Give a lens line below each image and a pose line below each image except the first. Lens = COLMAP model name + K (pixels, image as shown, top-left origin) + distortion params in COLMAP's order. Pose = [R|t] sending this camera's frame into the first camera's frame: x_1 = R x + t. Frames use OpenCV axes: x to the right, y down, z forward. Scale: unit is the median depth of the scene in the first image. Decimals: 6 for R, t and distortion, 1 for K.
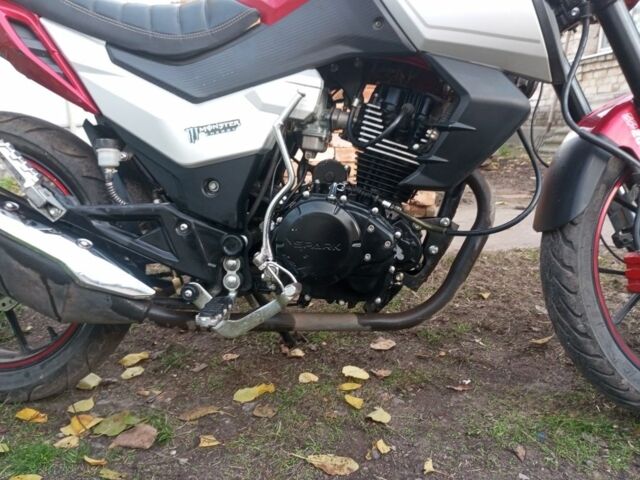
lens RADIAL K [[497.4, 0, 310.5], [0, 497.4, 240.4], [0, 0, 1]] dist [0.011684, -0.007427]
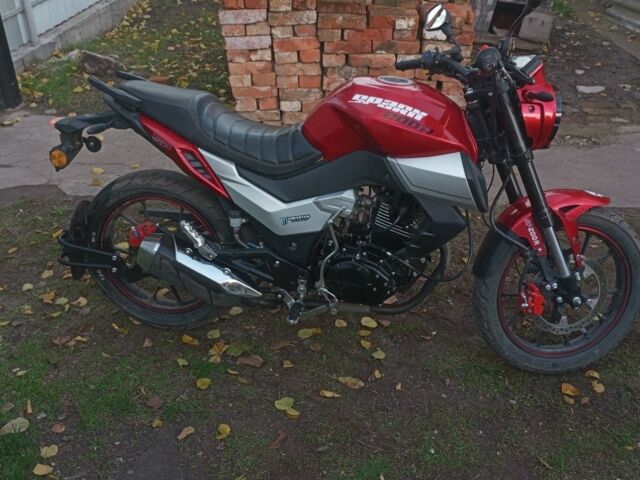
lens RADIAL K [[497.4, 0, 310.5], [0, 497.4, 240.4], [0, 0, 1]] dist [0.011684, -0.007427]
pose [[0.996854, 0.047586, -0.063387, -0.017681], [-0.028056, 0.959790, 0.279314, -0.629695], [0.074129, -0.276656, 0.958105, -0.745950]]
